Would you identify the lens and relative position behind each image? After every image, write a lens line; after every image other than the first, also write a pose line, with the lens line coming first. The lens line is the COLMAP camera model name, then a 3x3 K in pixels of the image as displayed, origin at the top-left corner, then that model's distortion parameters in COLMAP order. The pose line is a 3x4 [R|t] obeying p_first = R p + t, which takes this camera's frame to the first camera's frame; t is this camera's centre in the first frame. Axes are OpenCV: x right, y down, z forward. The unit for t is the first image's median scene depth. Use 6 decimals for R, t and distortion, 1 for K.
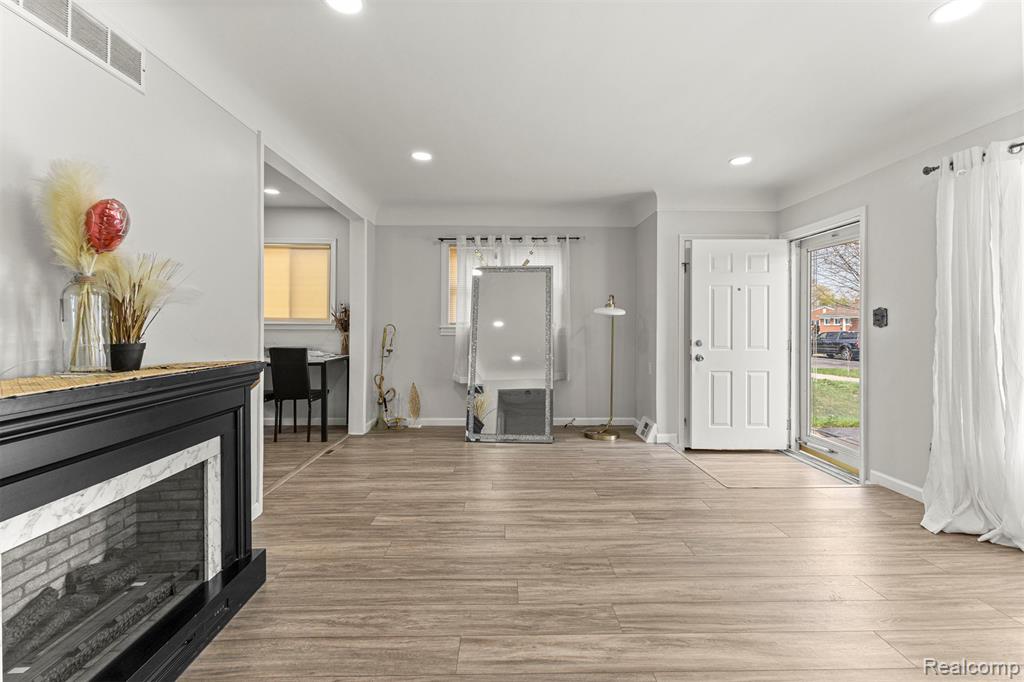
lens RADIAL K [[447.7, 0, 512.1], [0, 447.7, 324.8], [0, 0, 1]] dist [0.002213, -0.000325]
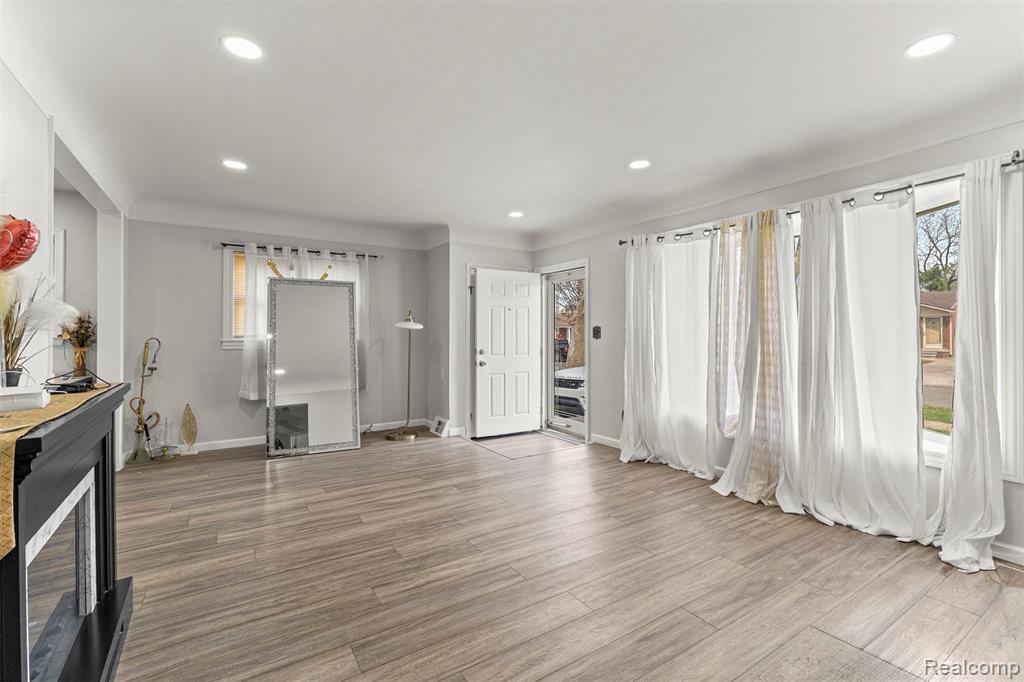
lens RADIAL K [[457.6, 0, 518.5], [0, 457.6, 333.3], [0, 0, 1]] dist [0.001863, 0.000076]
pose [[0.845951, -0.001251, 0.533259, -0.175854], [0.001065, 0.999999, 0.000658, -0.011638], [-0.533259, 0.000011, 0.845952, -0.131039]]
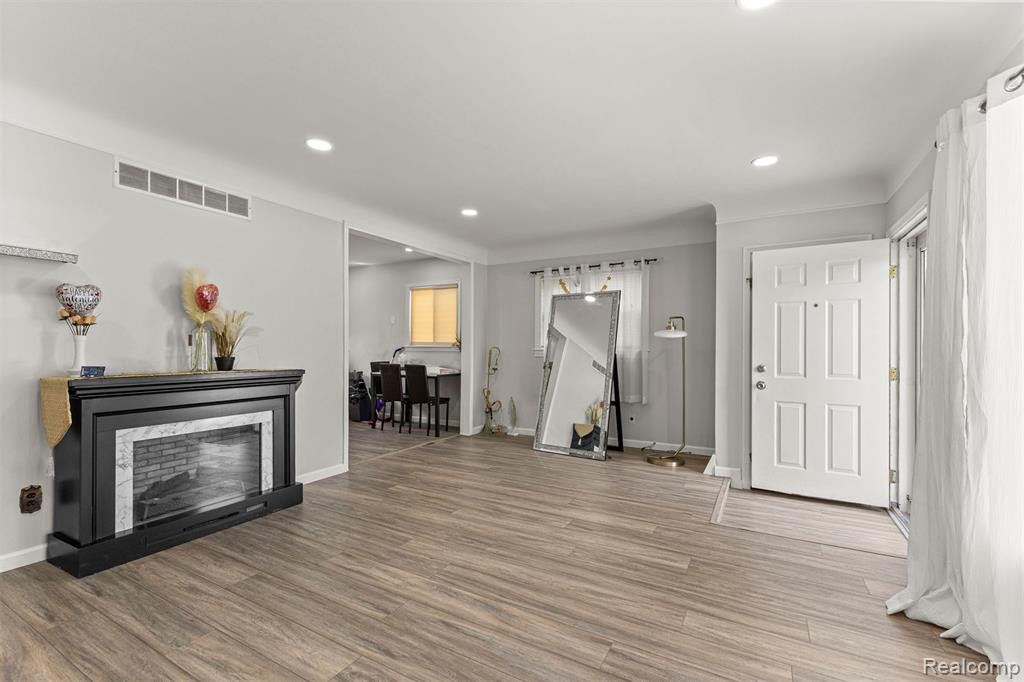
lens RADIAL K [[447.0, 0, 511.3], [0, 447.0, 346.9], [0, 0, 1]] dist [0.000755, 0.000161]
pose [[0.858115, 0.000137, -0.513458, 0.447599], [-0.001060, 0.999998, -0.001505, 0.000015], [0.513457, 0.001836, 0.858113, -0.007105]]
